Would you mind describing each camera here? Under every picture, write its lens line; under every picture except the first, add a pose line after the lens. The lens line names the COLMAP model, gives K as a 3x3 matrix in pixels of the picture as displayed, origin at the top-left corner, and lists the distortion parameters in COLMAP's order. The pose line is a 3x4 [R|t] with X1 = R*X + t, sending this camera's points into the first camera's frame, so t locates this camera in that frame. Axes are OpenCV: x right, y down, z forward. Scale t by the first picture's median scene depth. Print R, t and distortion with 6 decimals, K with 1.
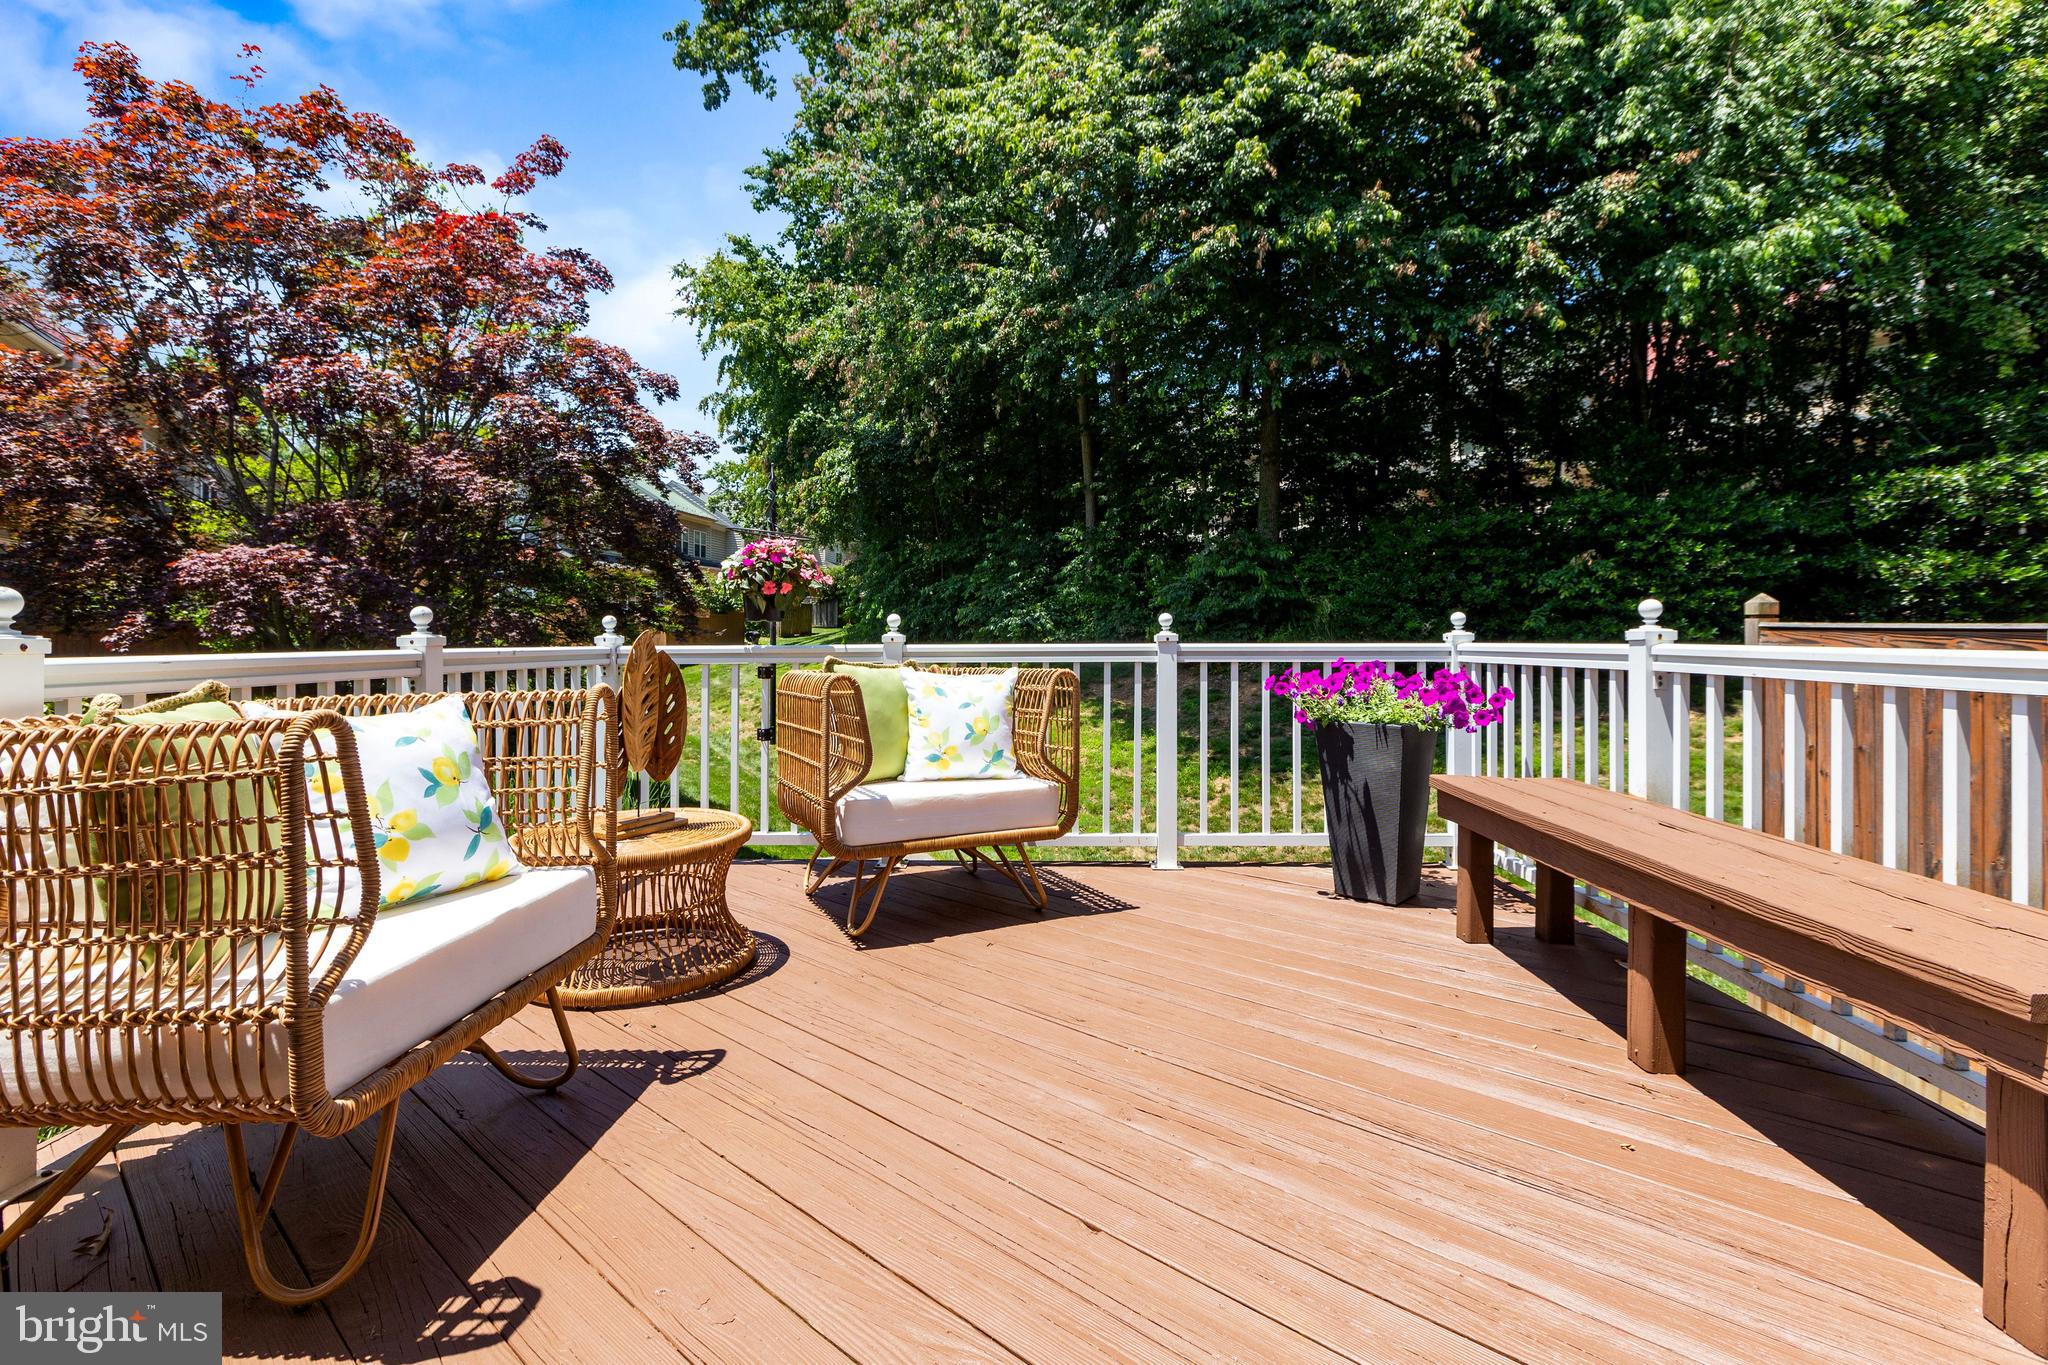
lens RADIAL K [[948.9, 0, 1024.3], [0, 948.9, 628.9], [0, 0, 1]] dist [0.031606, -0.028165]
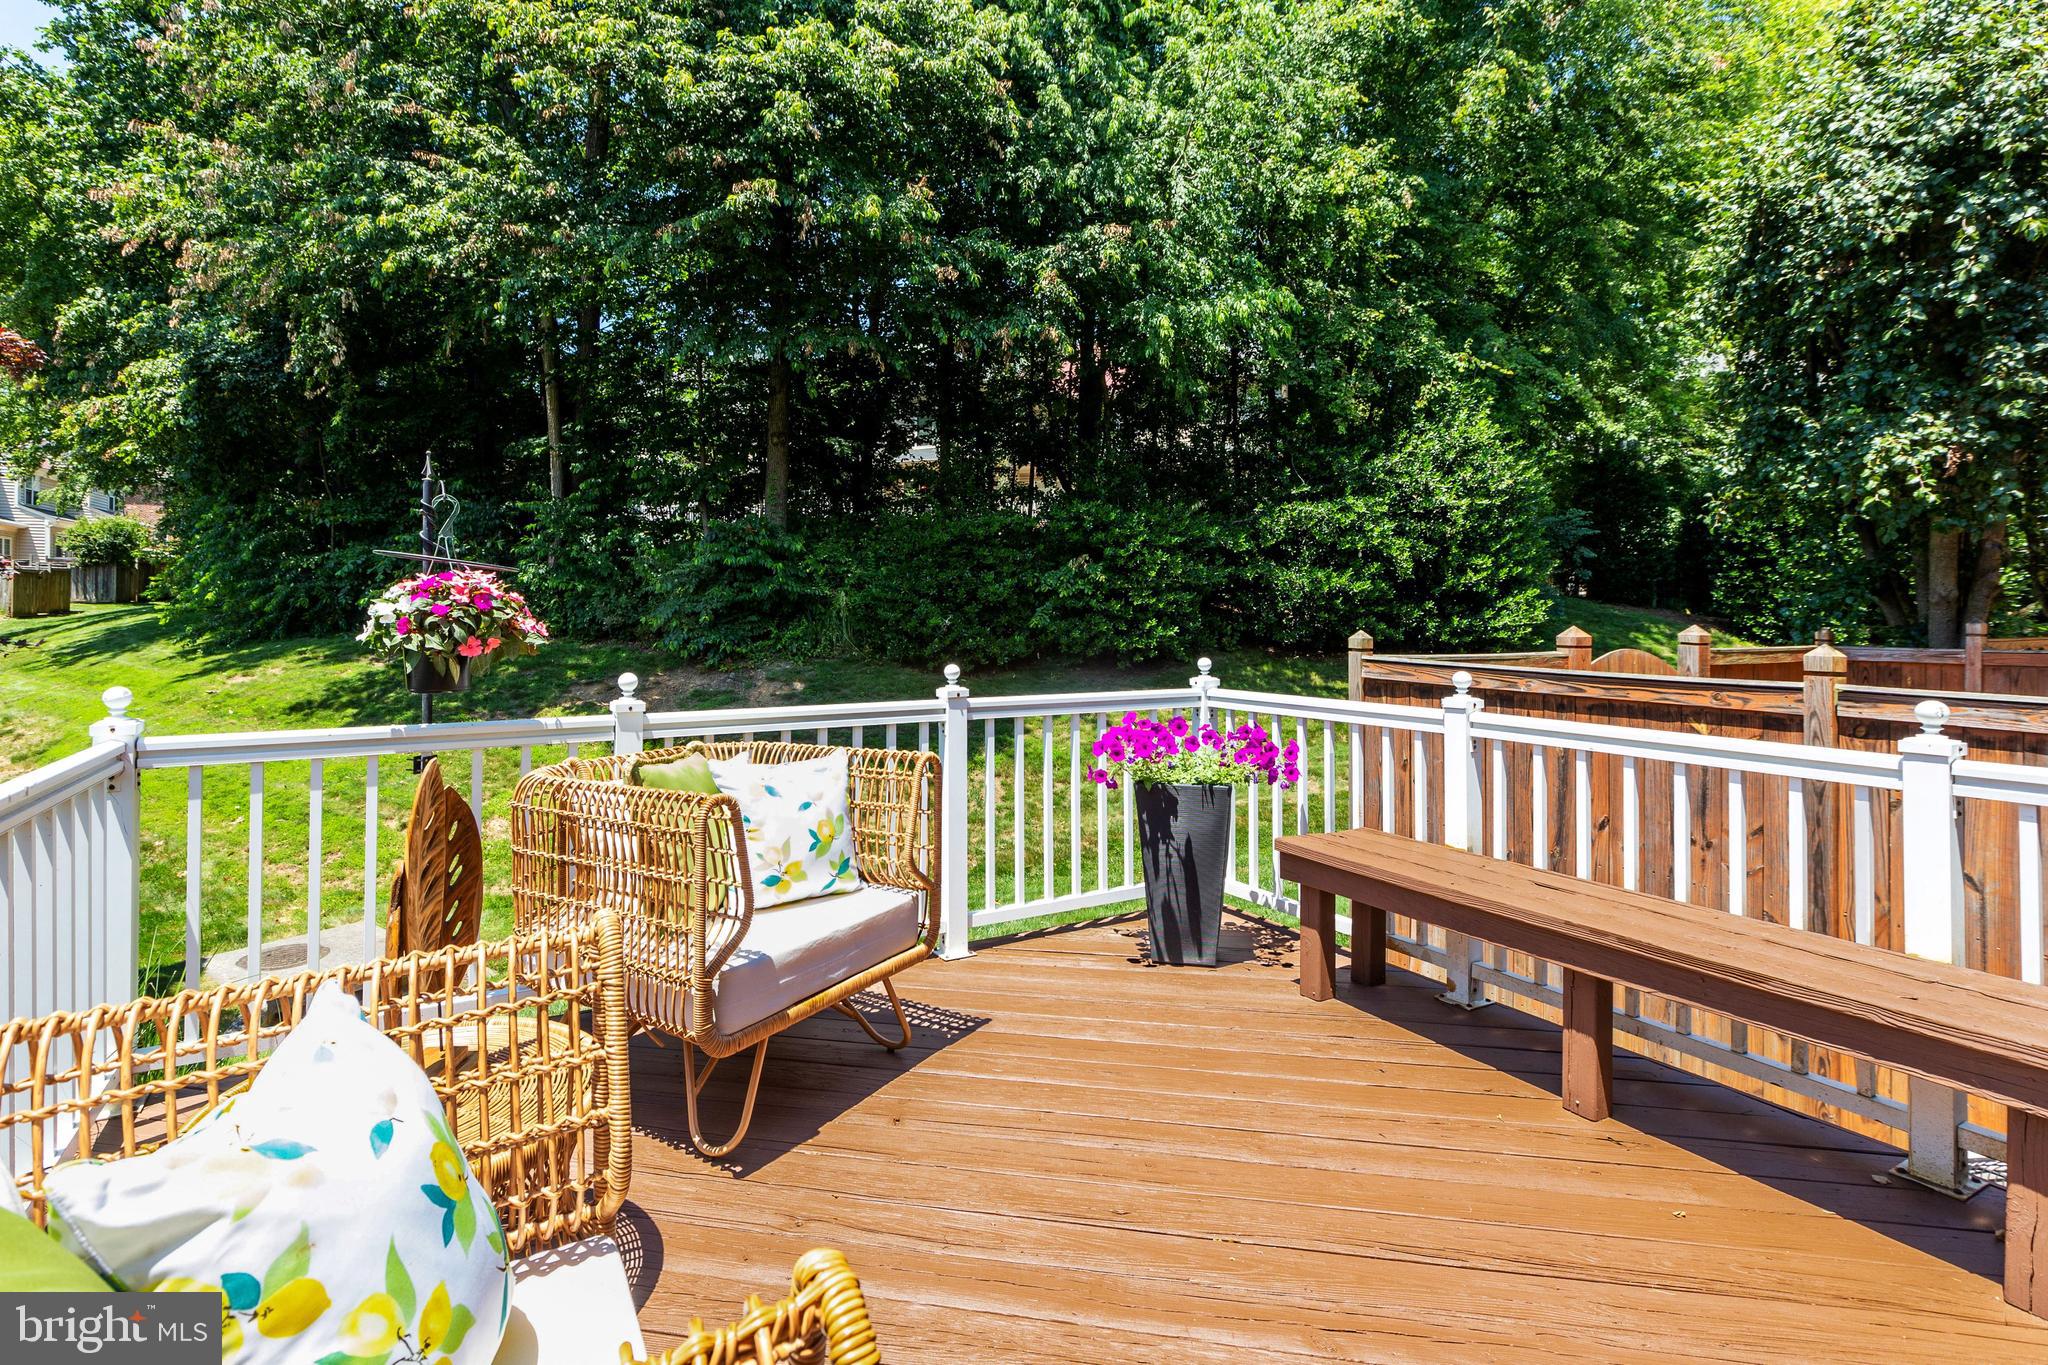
lens RADIAL K [[999.9, 0, 1017.8], [0, 999.9, 618.5], [0, 0, 1]] dist [0.029912, -0.020506]
pose [[0.855486, 0.005813, 0.517793, -0.274565], [-0.010793, 0.999920, 0.006607, -0.064447], [-0.517713, -0.011241, 0.855481, 0.173930]]
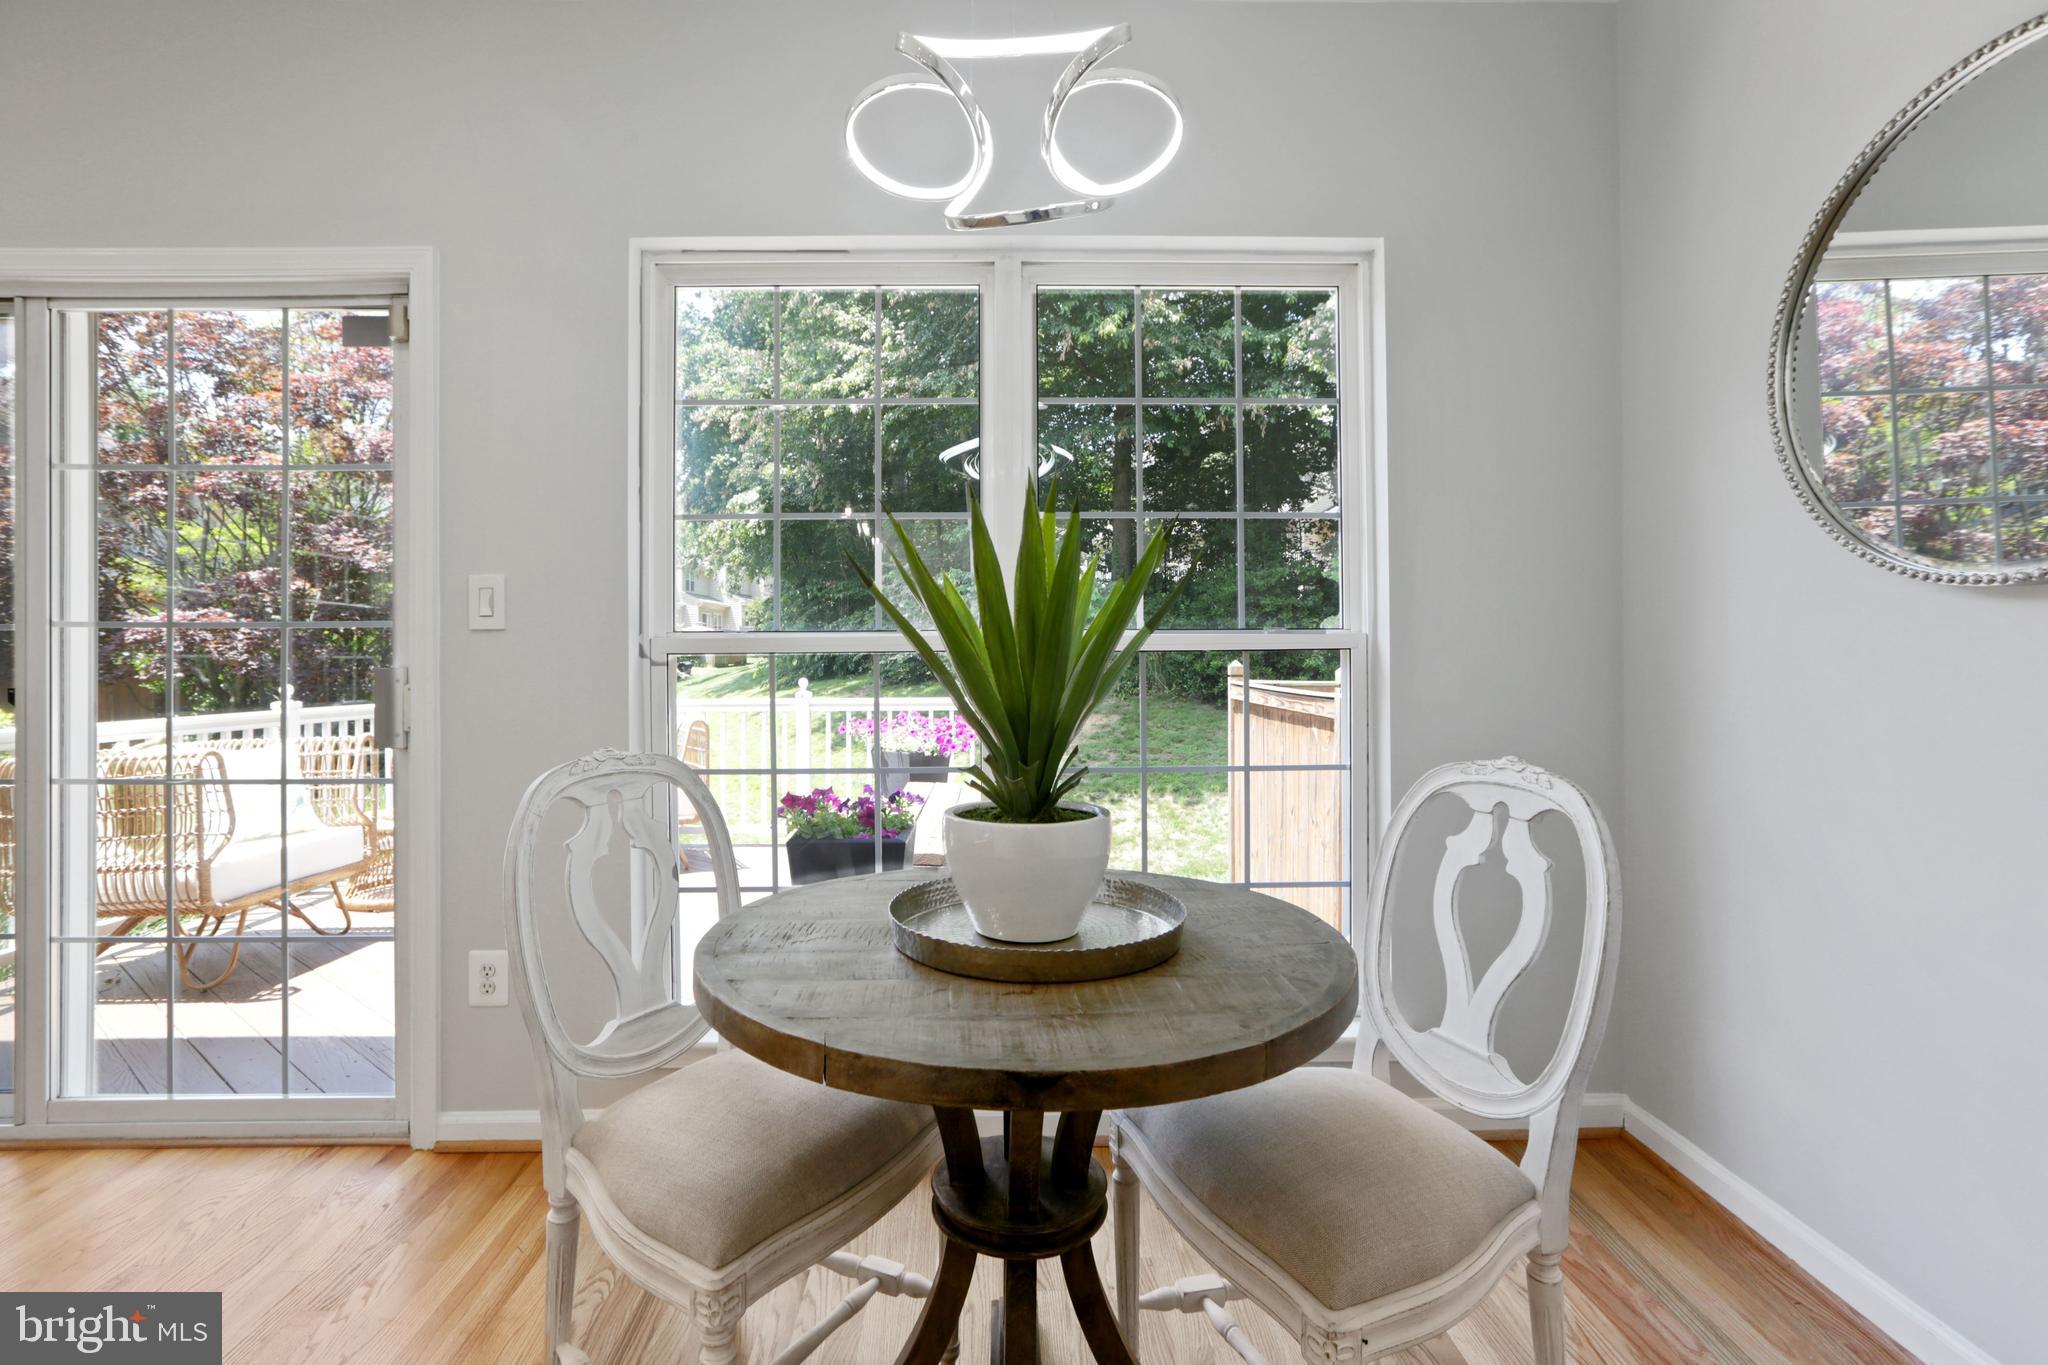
lens RADIAL K [[991.1, 0, 1033.1], [0, 991.1, 645.0], [0, 0, 1]] dist [-0.025801, 0.000121]
pose [[0.999223, -0.003116, 0.039292, 0.512311], [0.003590, 0.999922, -0.012003, -0.057848], [-0.039251, 0.012135, 0.999156, -0.633355]]
